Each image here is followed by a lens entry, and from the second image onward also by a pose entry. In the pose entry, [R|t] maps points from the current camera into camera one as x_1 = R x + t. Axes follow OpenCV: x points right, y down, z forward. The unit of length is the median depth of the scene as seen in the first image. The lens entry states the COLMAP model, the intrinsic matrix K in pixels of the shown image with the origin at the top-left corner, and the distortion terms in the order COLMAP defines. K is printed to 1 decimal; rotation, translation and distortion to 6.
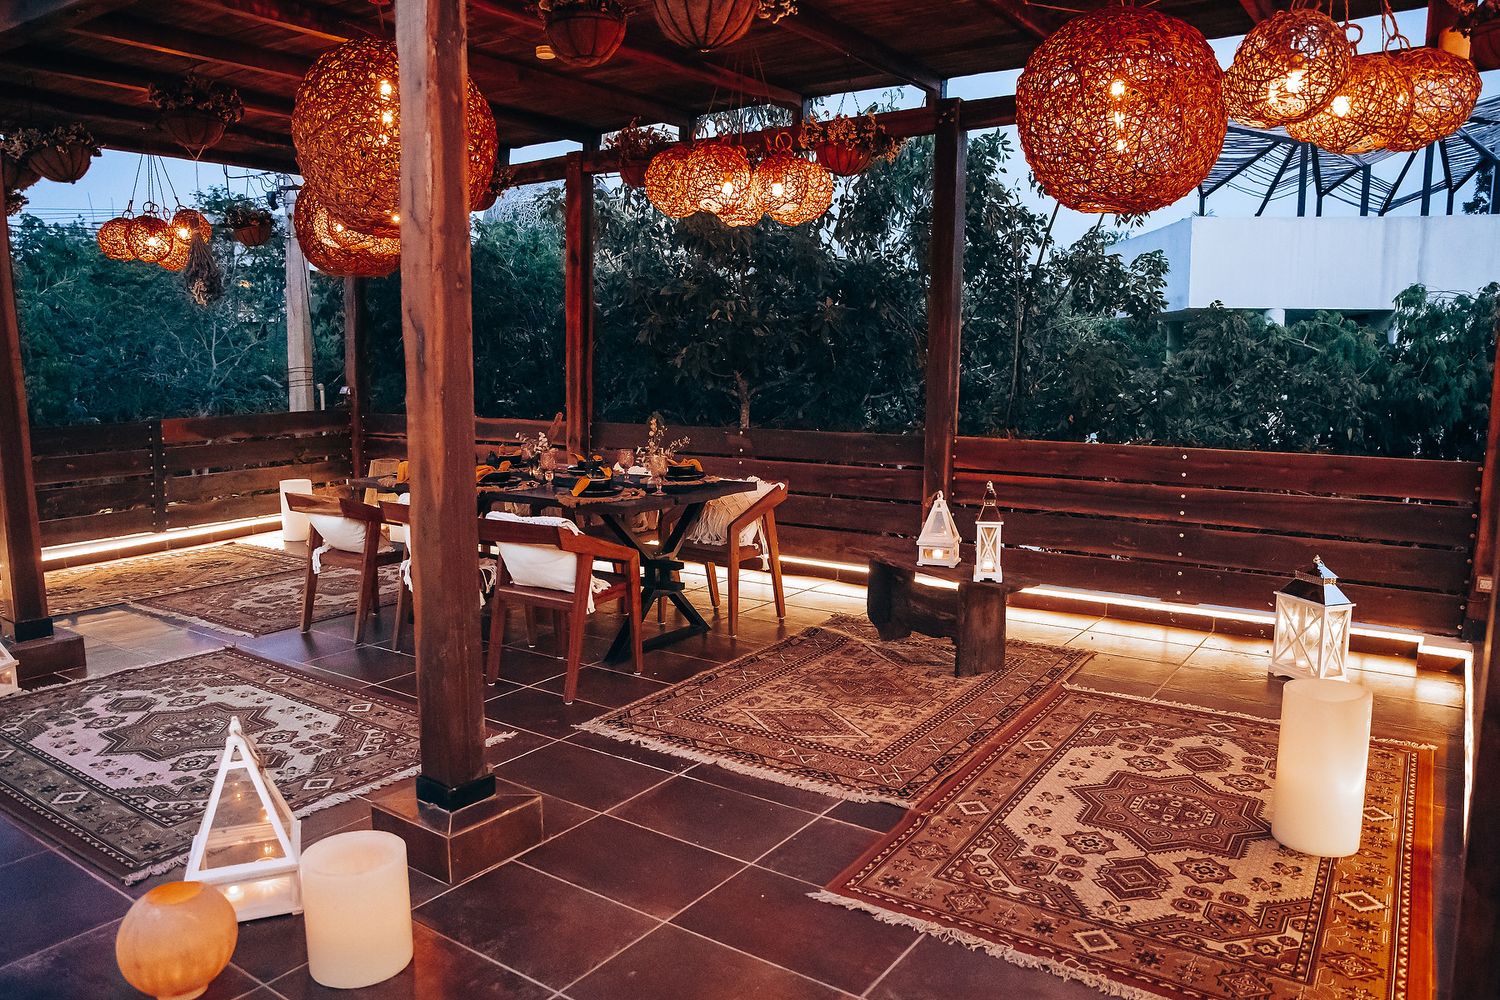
lens RADIAL K [[1056.4, 0, 752.0], [0, 1056.4, 498.8], [0, 0, 1]] dist [-0.107103, 0.080883]
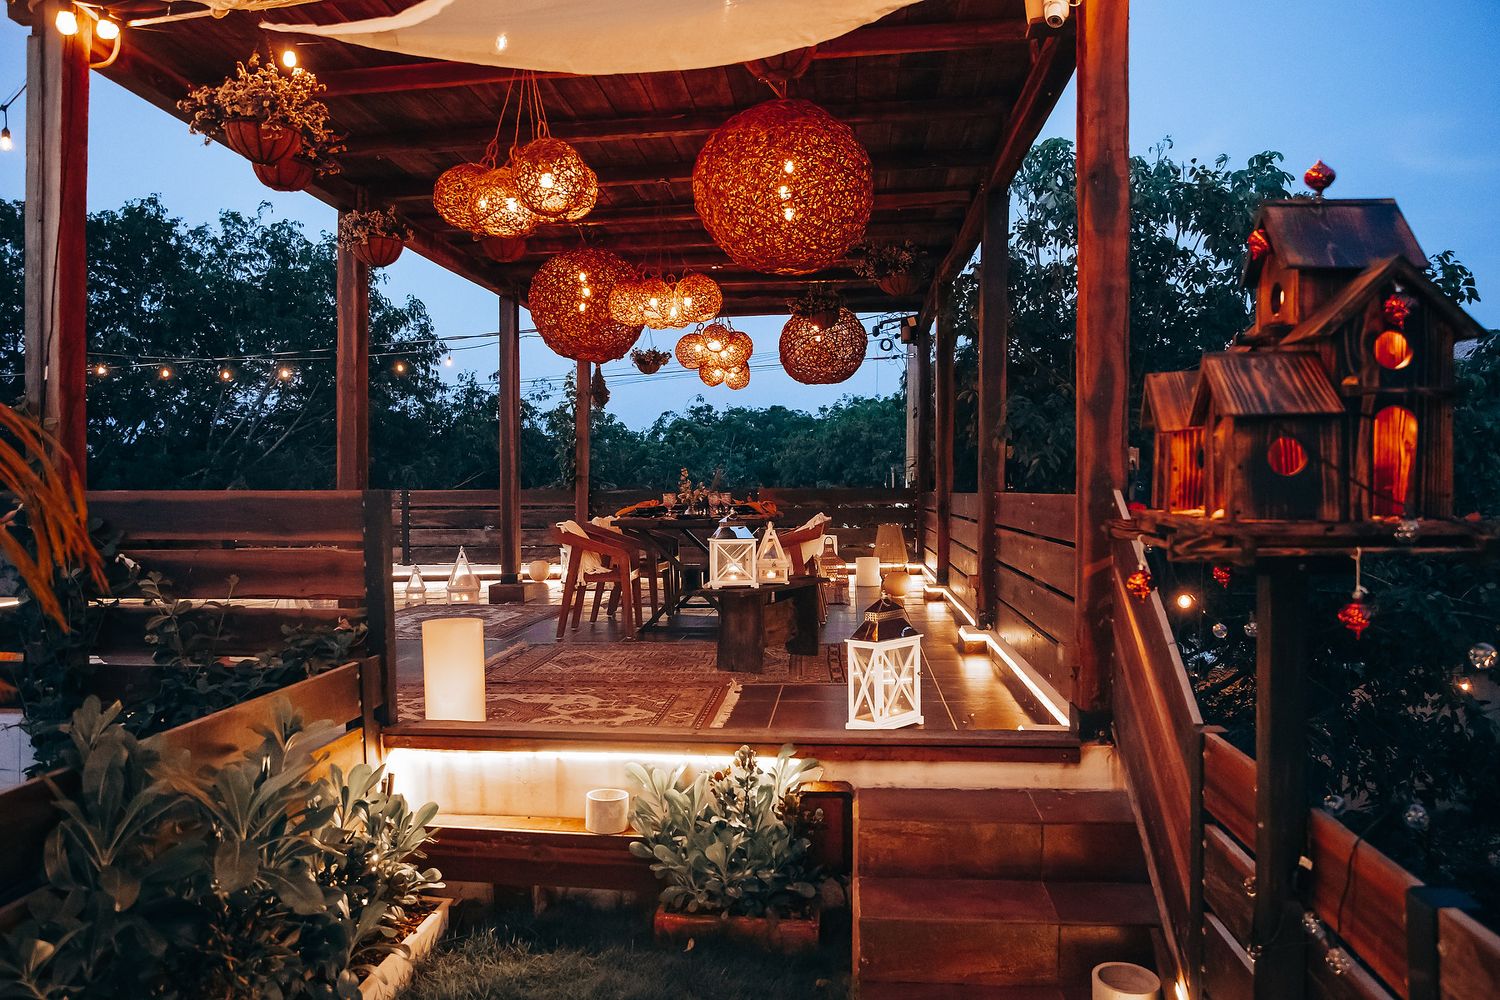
lens RADIAL K [[1064.7, 0, 752.9], [0, 1064.7, 504.7], [0, 0, 1]] dist [-0.111183, 0.087118]
pose [[0.489986, 0.011409, -0.871656, 1.446409], [-0.109097, 0.992855, -0.048332, 0.039705], [0.864877, 0.118777, 0.487730, 0.460949]]
